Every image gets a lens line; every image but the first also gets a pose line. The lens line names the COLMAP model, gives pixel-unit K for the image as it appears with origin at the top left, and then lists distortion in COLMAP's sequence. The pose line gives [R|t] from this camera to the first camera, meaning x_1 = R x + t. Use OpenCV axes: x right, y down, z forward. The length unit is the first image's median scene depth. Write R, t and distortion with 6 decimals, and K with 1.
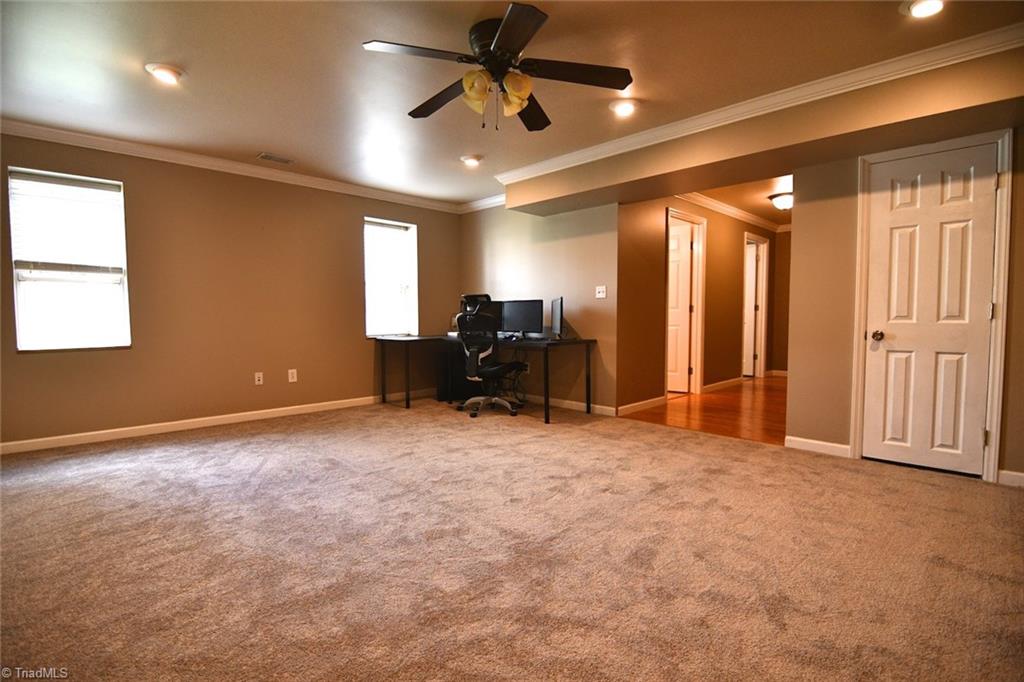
lens RADIAL K [[490.9, 0, 512.0], [0, 490.9, 341.0], [0, 0, 1]] dist [-0.004547, -0.010996]
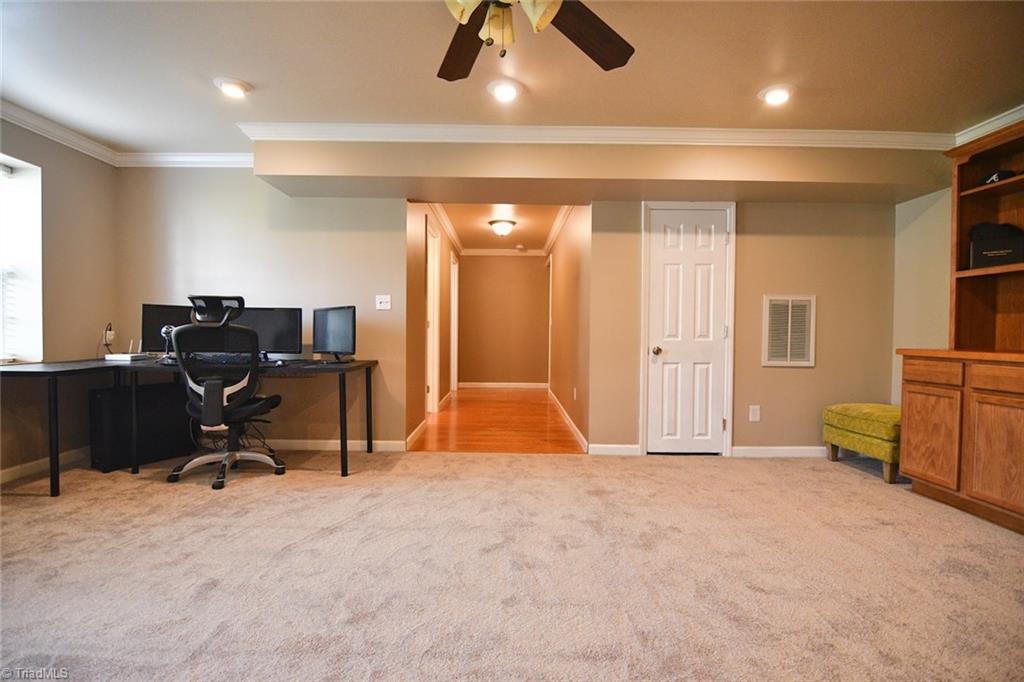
lens RADIAL K [[490.9, 0, 512.0], [0, 490.9, 341.0], [0, 0, 1]] dist [-0.004547, -0.010996]
pose [[0.700772, -0.002851, 0.713379, -0.355092], [0.024262, 0.999509, -0.019839, -0.018611], [-0.712972, 0.031211, 0.700497, 0.378028]]
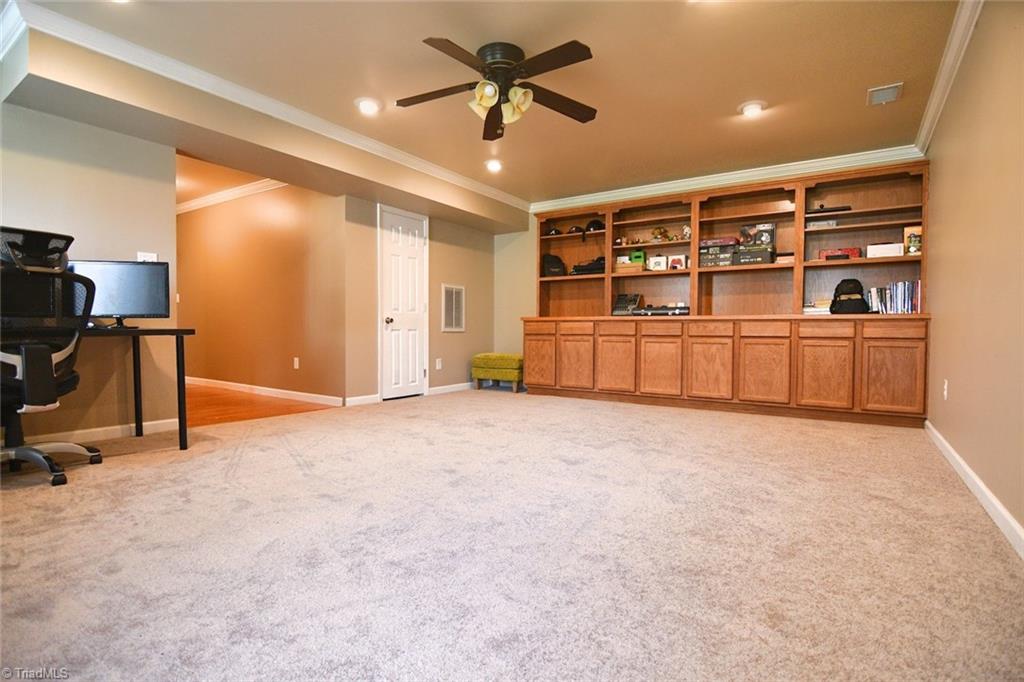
lens RADIAL K [[495.4, 0, 512.0], [0, 495.4, 341.0], [0, 0, 1]] dist [-0.022473, -0.010671]
pose [[-0.197046, -0.019539, 0.980200, -0.856749], [0.044961, 0.998569, 0.028943, 0.025607], [-0.979363, 0.049774, -0.195885, 0.871583]]
